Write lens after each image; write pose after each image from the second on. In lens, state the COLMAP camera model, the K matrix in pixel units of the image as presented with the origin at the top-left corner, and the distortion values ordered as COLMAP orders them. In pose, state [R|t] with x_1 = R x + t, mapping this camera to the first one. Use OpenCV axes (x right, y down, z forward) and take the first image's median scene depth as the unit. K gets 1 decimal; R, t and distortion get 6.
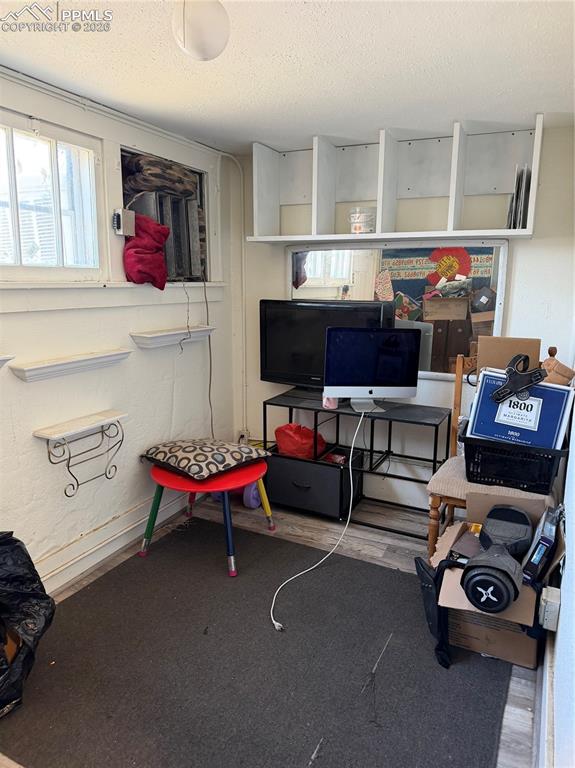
lens RADIAL K [[539.3, 0, 287.5], [0, 539.3, 384.0], [0, 0, 1]] dist [0.040582, -0.039000]
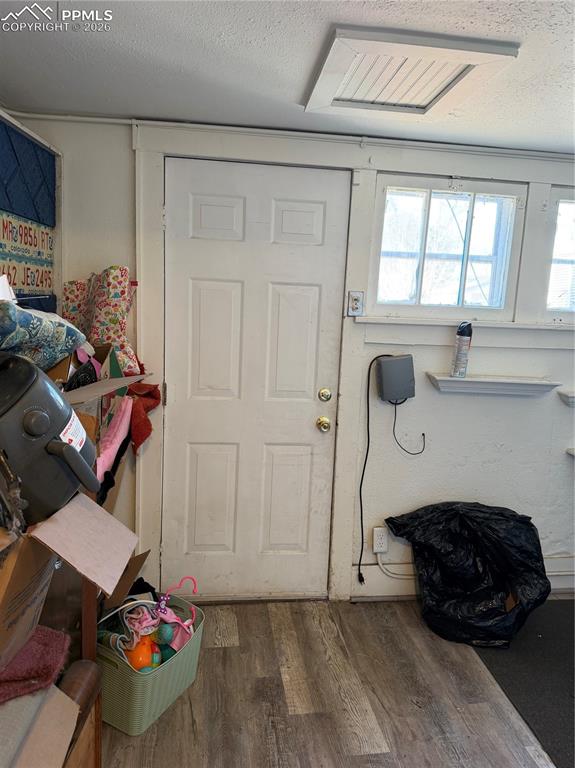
lens RADIAL K [[539.3, 0, 287.5], [0, 539.3, 384.0], [0, 0, 1]] dist [0.040582, -0.039000]
pose [[0.548311, 0.137205, -0.824942, 0.195948], [-0.196157, 0.980030, 0.032620, 0.035558], [0.812944, 0.143932, 0.564275, -0.235950]]
